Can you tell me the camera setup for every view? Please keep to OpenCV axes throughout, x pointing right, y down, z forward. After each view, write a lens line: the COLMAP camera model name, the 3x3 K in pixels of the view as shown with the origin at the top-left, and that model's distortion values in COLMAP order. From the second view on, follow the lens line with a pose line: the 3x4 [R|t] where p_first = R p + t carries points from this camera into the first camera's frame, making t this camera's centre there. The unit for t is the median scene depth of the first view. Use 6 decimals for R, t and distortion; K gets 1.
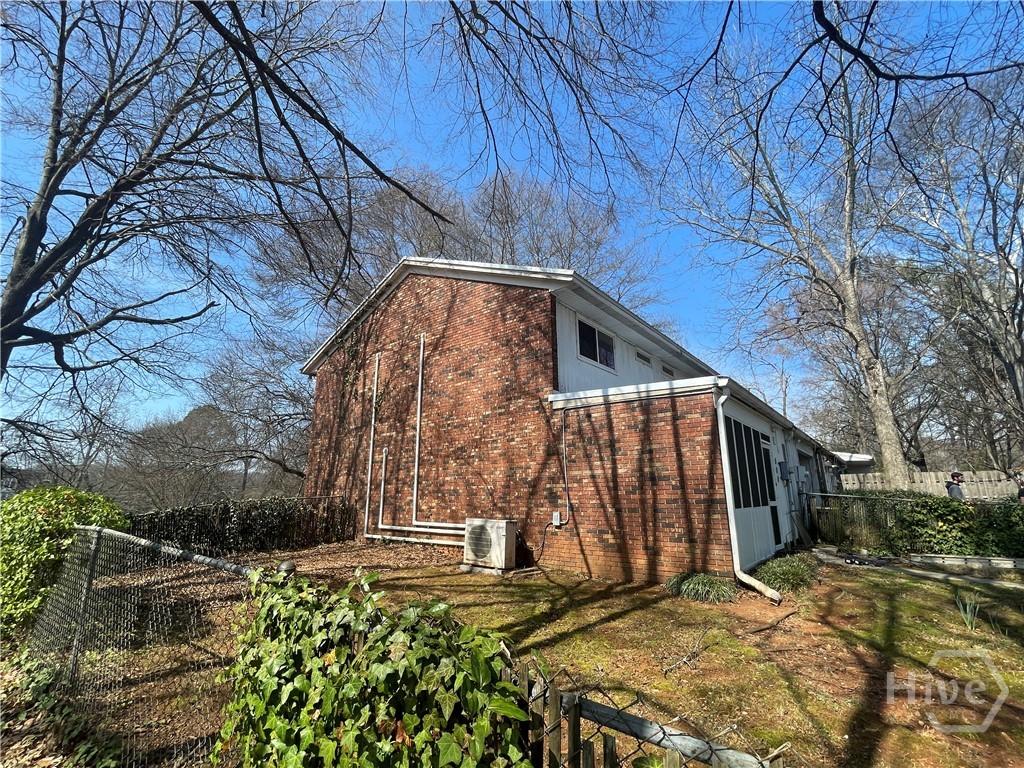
lens RADIAL K [[458.7, 0, 513.2], [0, 458.7, 385.7], [0, 0, 1]] dist [0.003969, 0.000051]
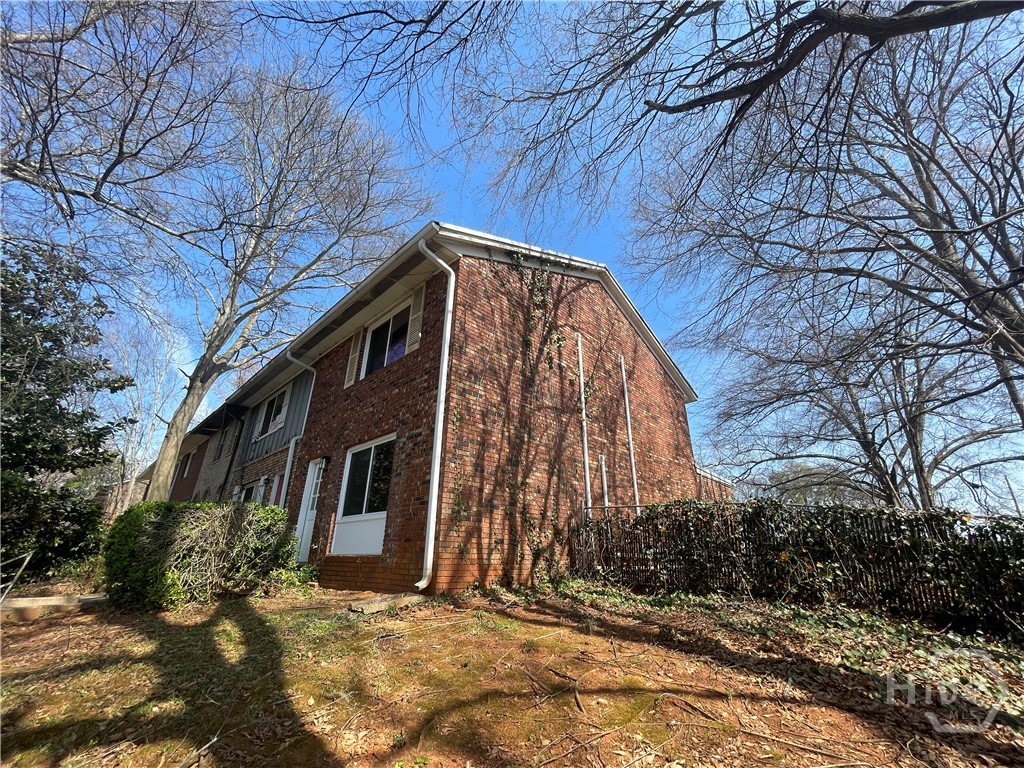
lens RADIAL K [[414.3, 0, 510.3], [0, 414.3, 383.0], [0, 0, 1]] dist [-0.002901, 0.000032]
pose [[0.086886, 0.393167, 0.915352, -1.318793], [-0.251597, 0.897702, -0.361704, 0.425394], [-0.963924, -0.198873, 0.176918, 1.363580]]
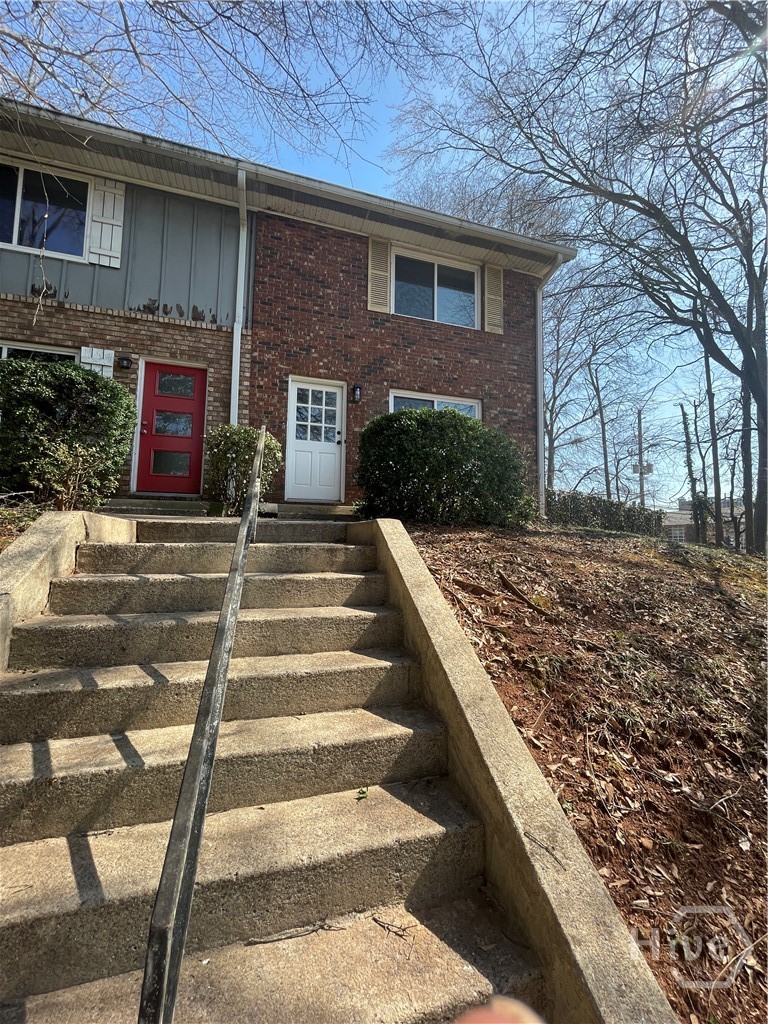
lens RADIAL K [[414.3, 0, 386.7], [0, 414.3, 508.2], [0, 0, 1]] dist [-0.002901, 0.000032]
pose [[-0.825999, 0.035521, 0.562552, -0.923768], [-0.153949, 0.945852, -0.285768, 0.782621], [-0.542242, -0.322648, -0.775804, 2.404523]]
